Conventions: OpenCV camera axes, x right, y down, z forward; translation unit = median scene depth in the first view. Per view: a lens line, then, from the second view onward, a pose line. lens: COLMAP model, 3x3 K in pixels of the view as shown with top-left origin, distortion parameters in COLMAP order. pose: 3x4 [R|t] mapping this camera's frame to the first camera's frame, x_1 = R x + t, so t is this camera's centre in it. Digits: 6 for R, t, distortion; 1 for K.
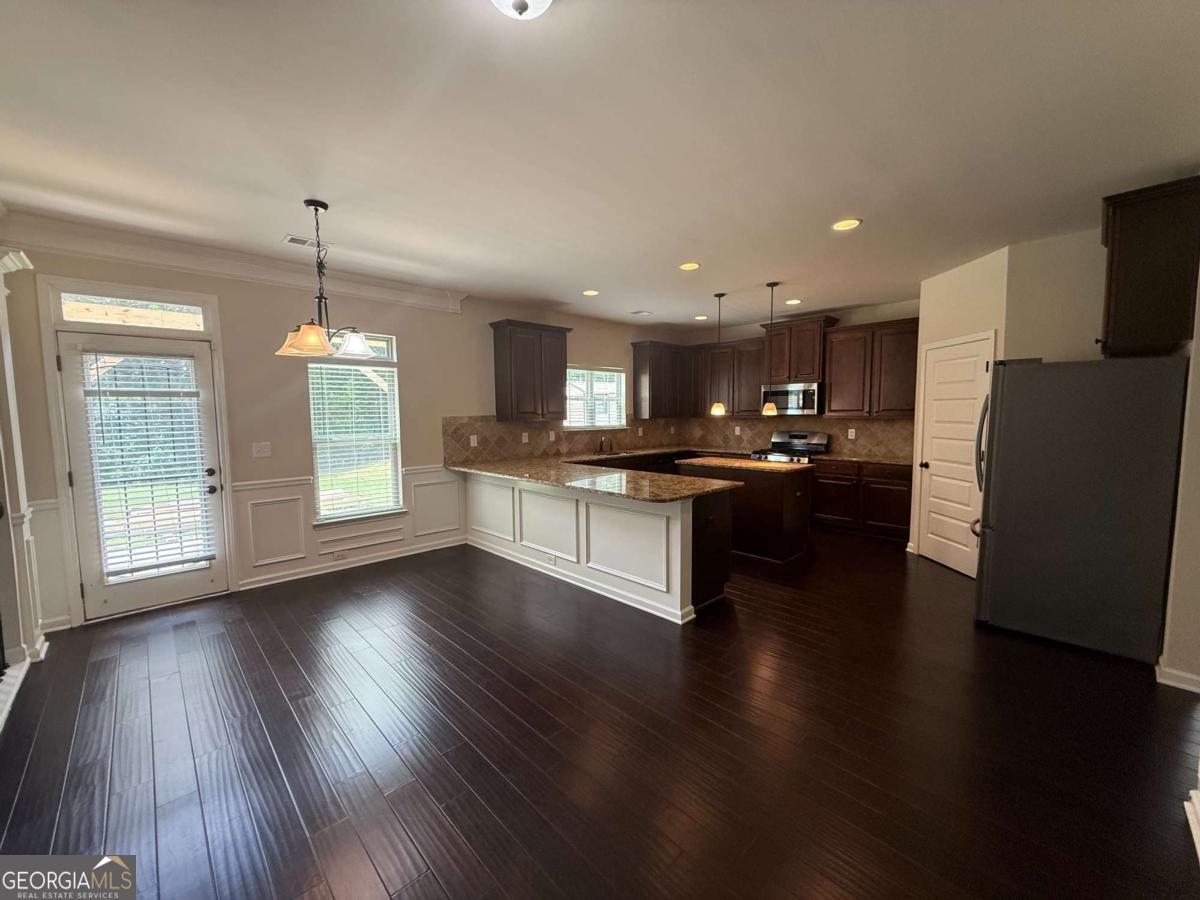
lens RADIAL K [[480.3, 0, 596.3], [0, 480.3, 452.8], [0, 0, 1]] dist [0.001599, 0.000807]
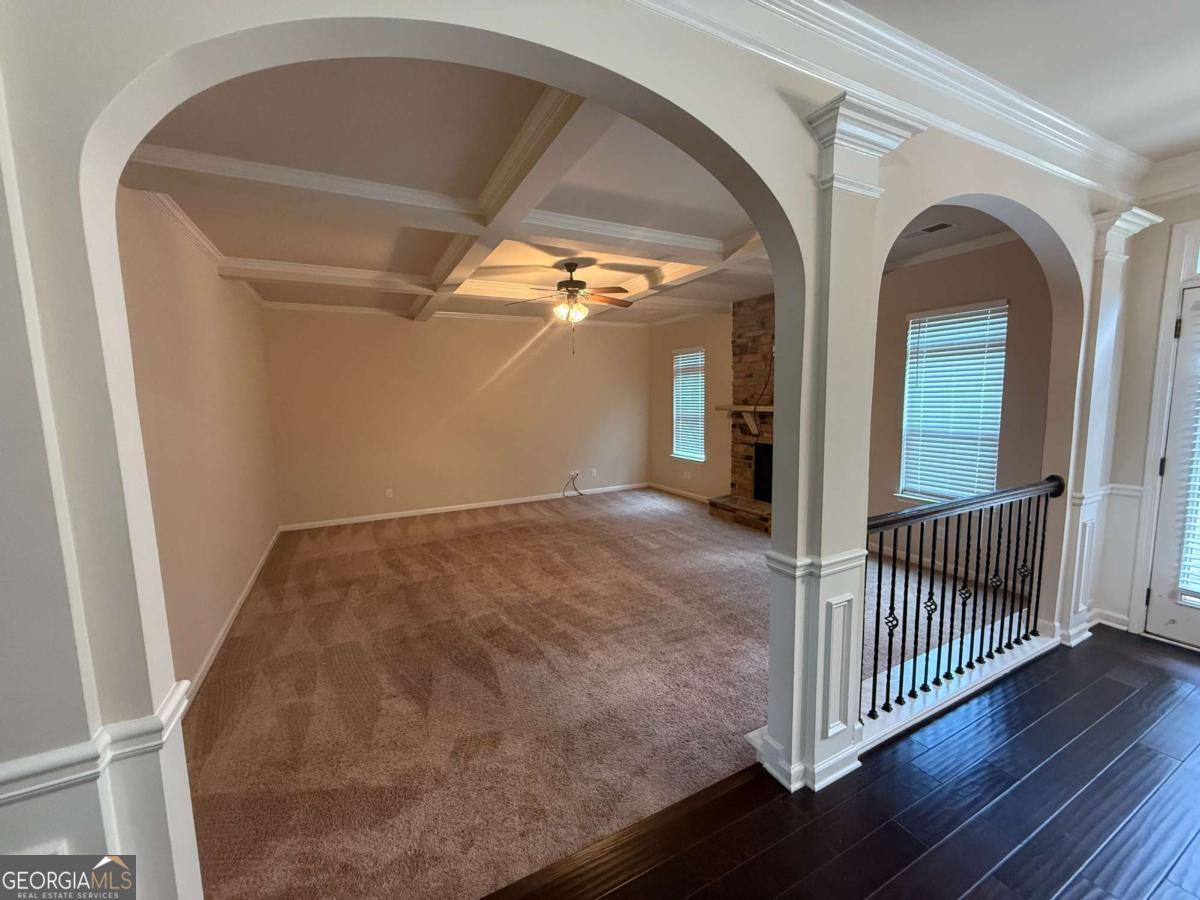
lens RADIAL K [[480.3, 0, 599.6], [0, 480.3, 450.6], [0, 0, 1]] dist [0.001599, 0.000807]
pose [[-0.285937, 0.121484, -0.950516, -0.007593], [-0.059497, 0.987767, 0.144143, -0.036375], [0.956400, 0.097768, -0.275211, 0.282872]]
